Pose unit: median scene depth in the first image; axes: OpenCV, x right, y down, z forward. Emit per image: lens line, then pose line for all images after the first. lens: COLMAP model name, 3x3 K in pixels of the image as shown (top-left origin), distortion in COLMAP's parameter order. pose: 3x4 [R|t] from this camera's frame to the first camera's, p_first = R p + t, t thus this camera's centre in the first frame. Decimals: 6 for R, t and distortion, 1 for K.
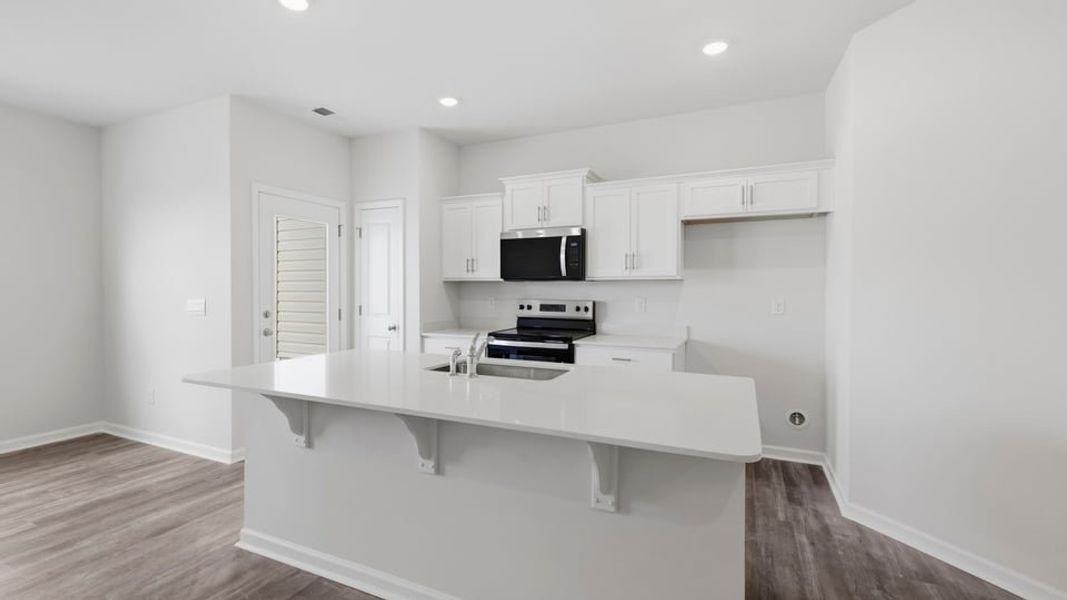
lens RADIAL K [[465.2, 0, 533.5], [0, 465.2, 300.0], [0, 0, 1]] dist [0.001508, -0.000023]
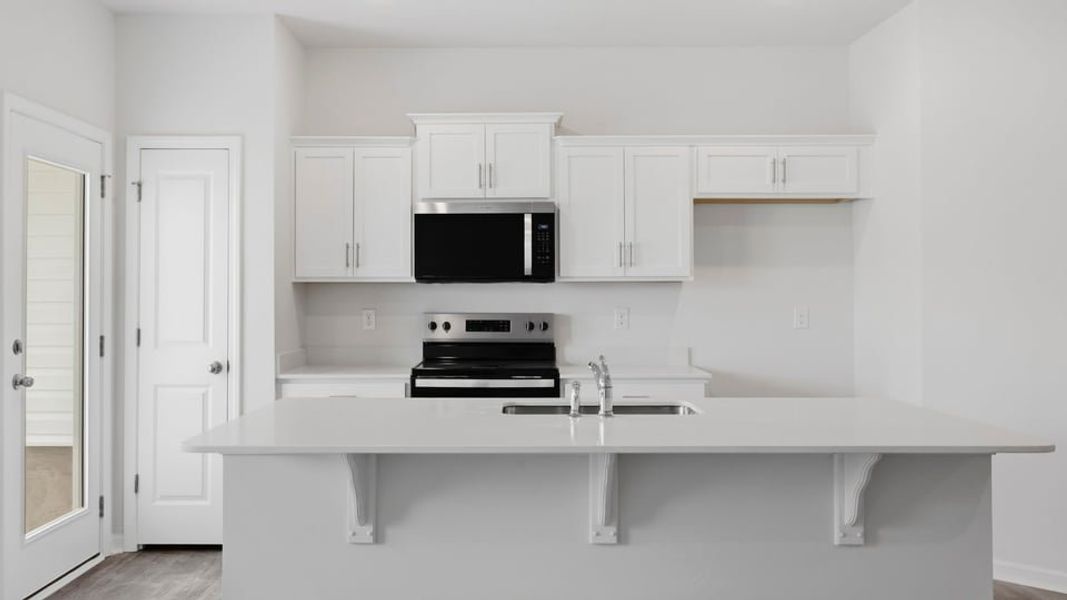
lens RADIAL K [[872.2, 0, 533.5], [0, 872.2, 300.0], [0, 0, 1]] dist [-0.039188, -0.000493]
pose [[0.908726, -0.005065, 0.417363, -0.420868], [0.013693, 0.999750, -0.017681, 0.003968], [-0.417169, 0.021782, 0.908568, -0.095906]]
